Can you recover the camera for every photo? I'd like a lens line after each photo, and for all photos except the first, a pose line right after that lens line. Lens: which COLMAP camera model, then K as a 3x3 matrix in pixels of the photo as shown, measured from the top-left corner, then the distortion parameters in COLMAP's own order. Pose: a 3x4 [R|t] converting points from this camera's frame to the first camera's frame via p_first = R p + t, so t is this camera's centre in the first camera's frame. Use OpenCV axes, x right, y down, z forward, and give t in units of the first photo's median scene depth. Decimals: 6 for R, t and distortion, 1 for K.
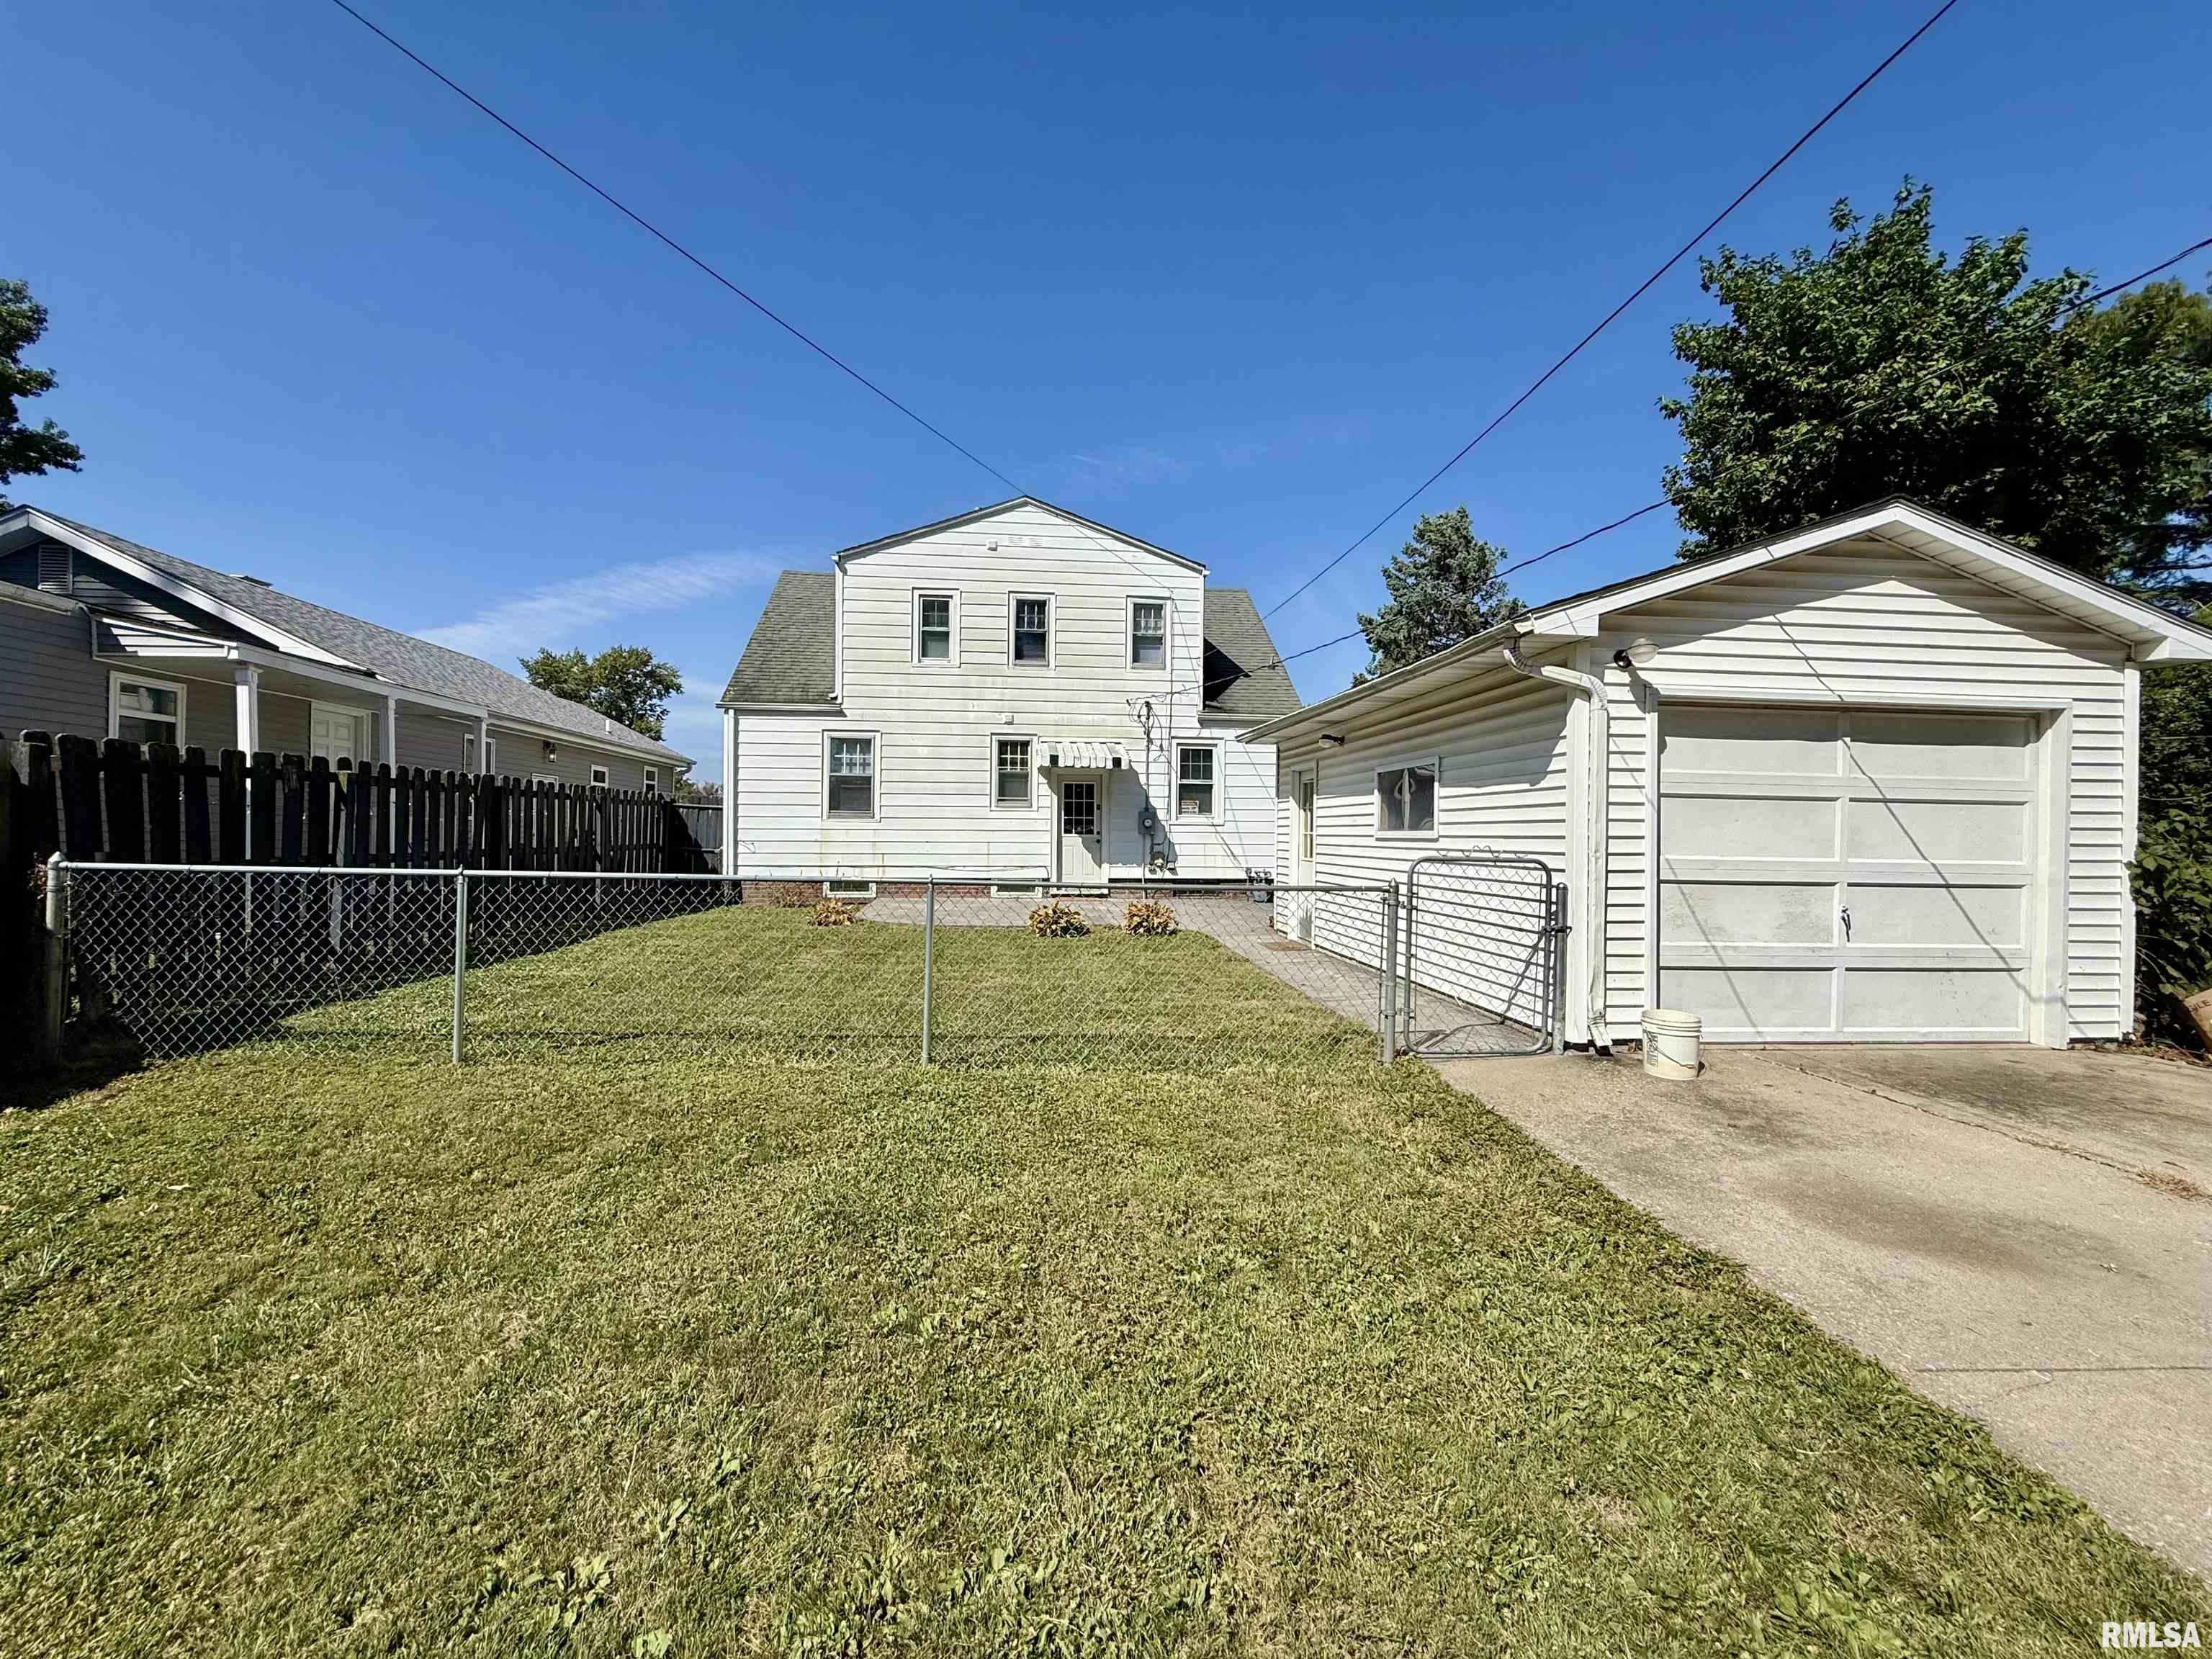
lens RADIAL K [[885.8, 0, 1106.0], [0, 885.8, 829.5], [0, 0, 1]] dist [0.001754, -0.000287]
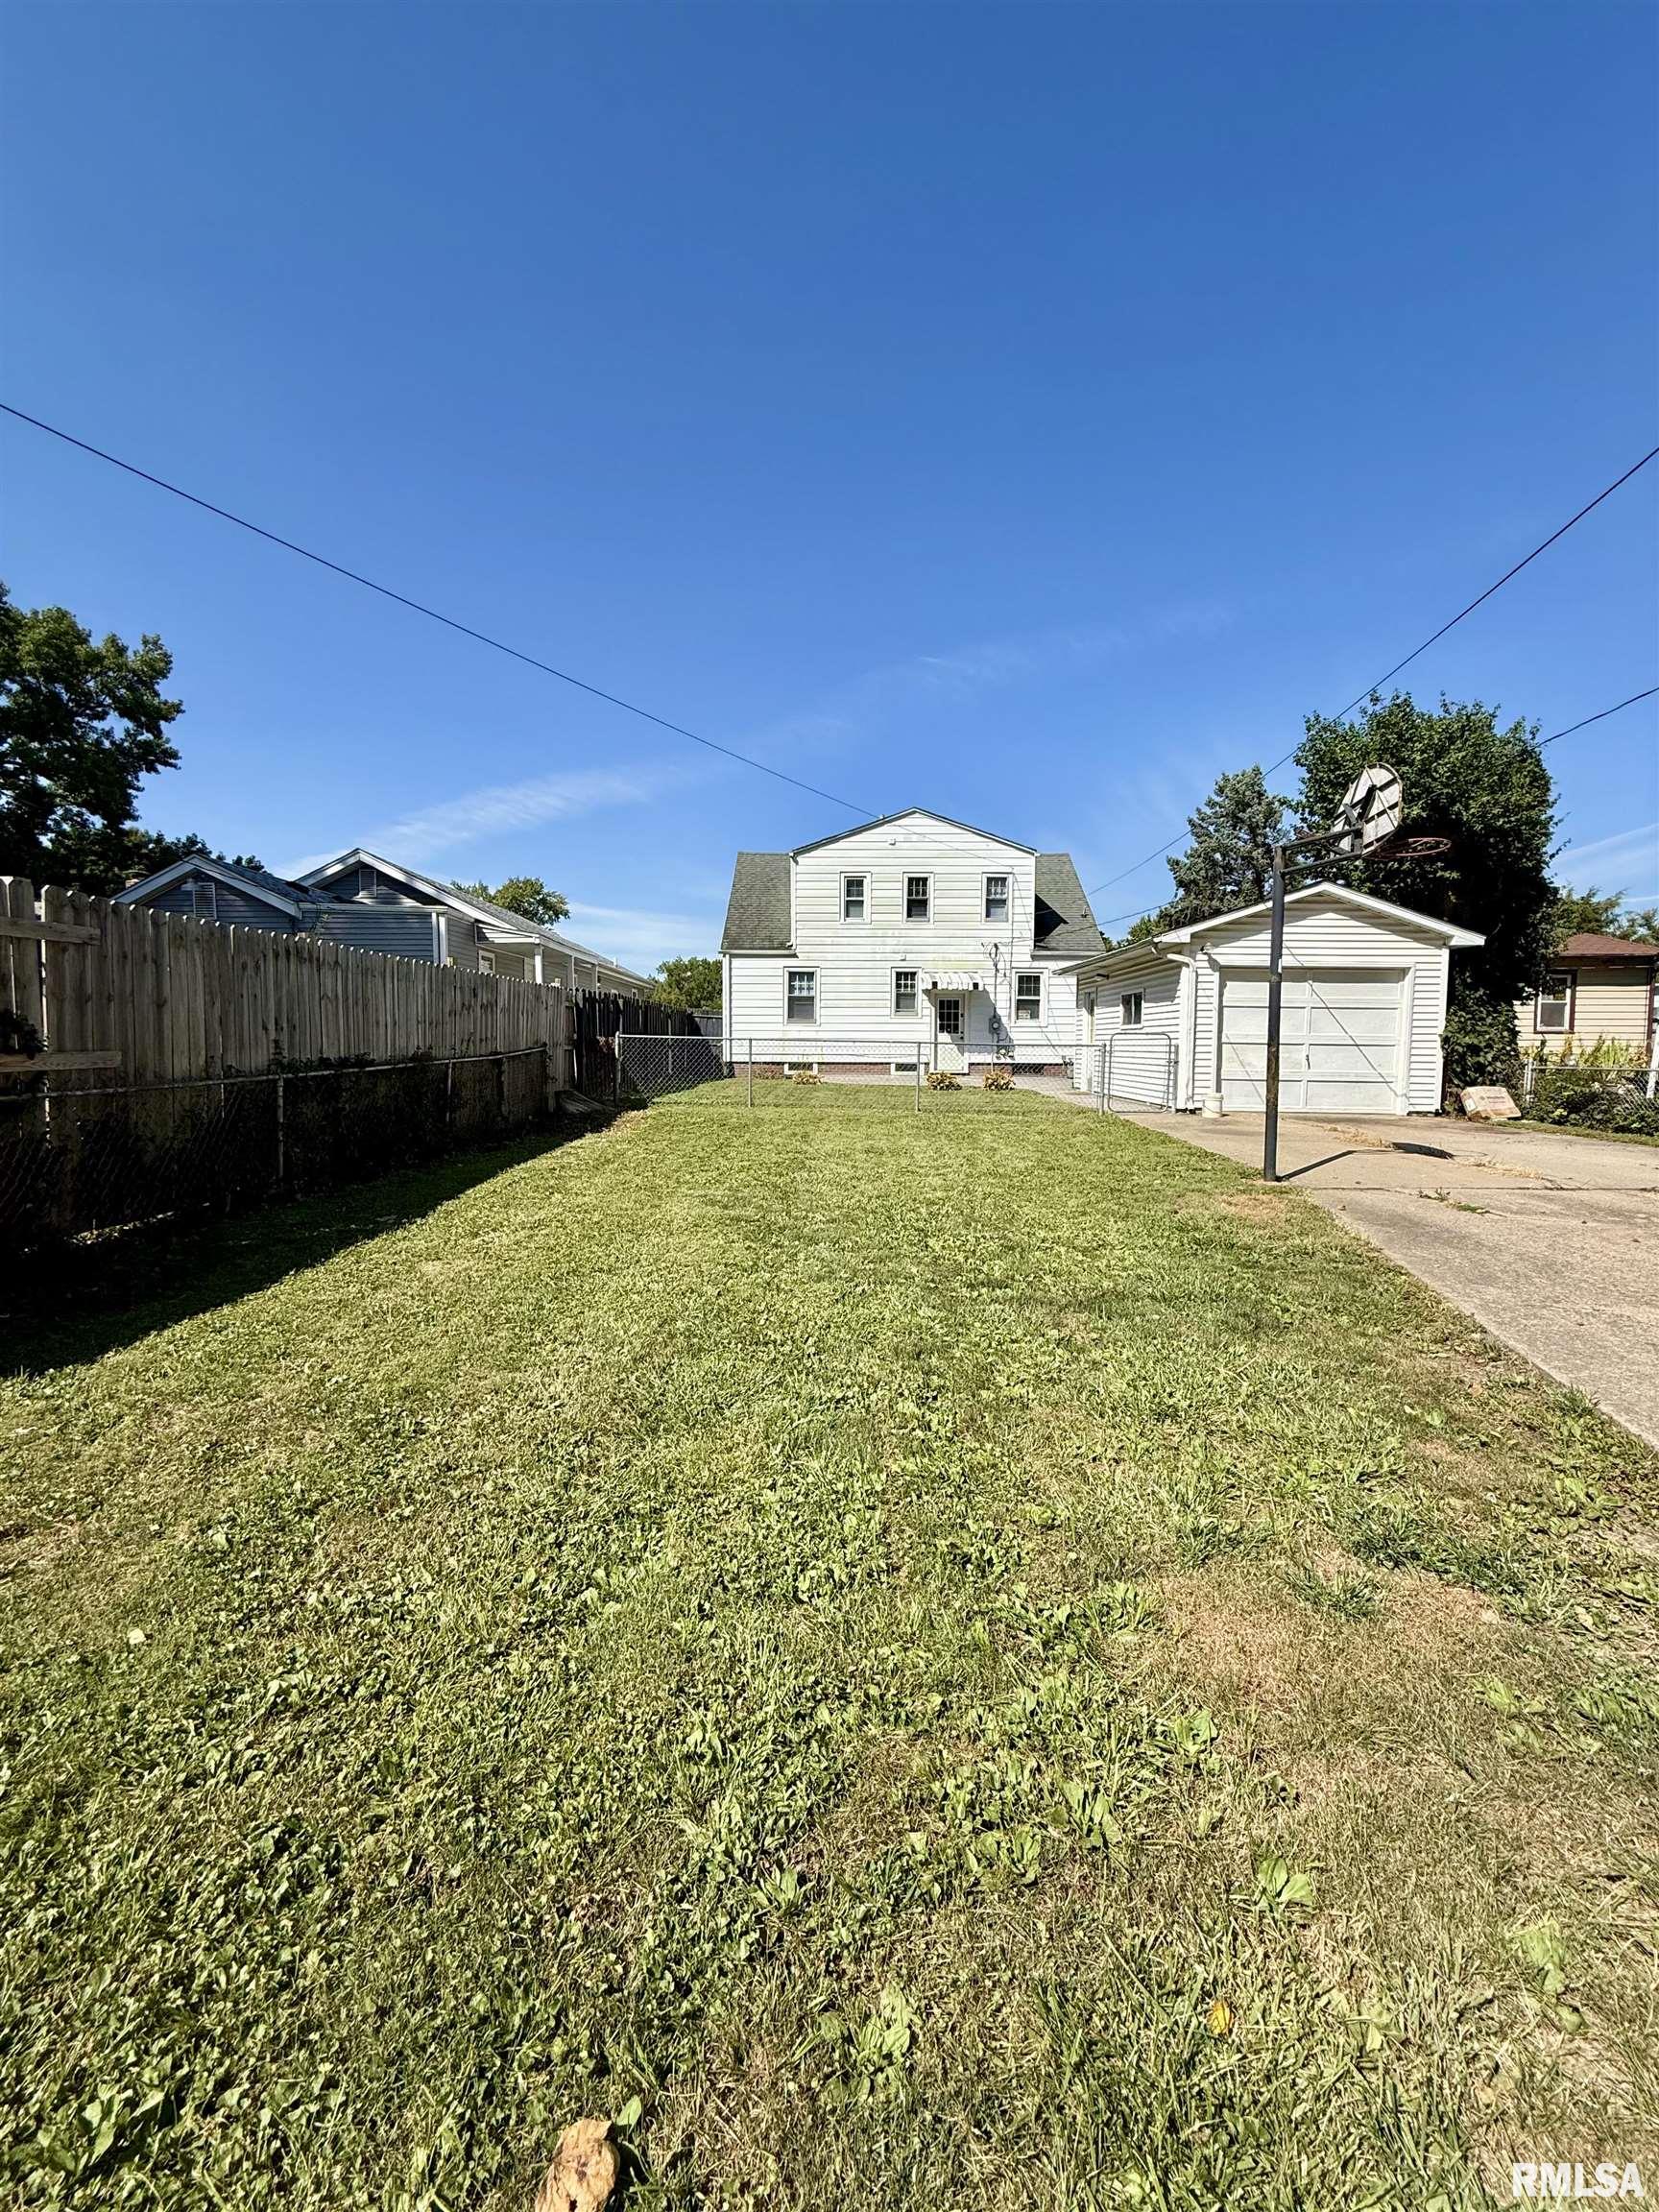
lens RADIAL K [[885.8, 0, 828.8], [0, 885.8, 1102.5], [0, 0, 1]] dist [0.001754, -0.000287]
pose [[0.992000, 0.005435, -0.126123, -0.042774], [0.003390, 0.997565, 0.069655, 0.017519], [0.126195, -0.069526, 0.989566, -0.538339]]
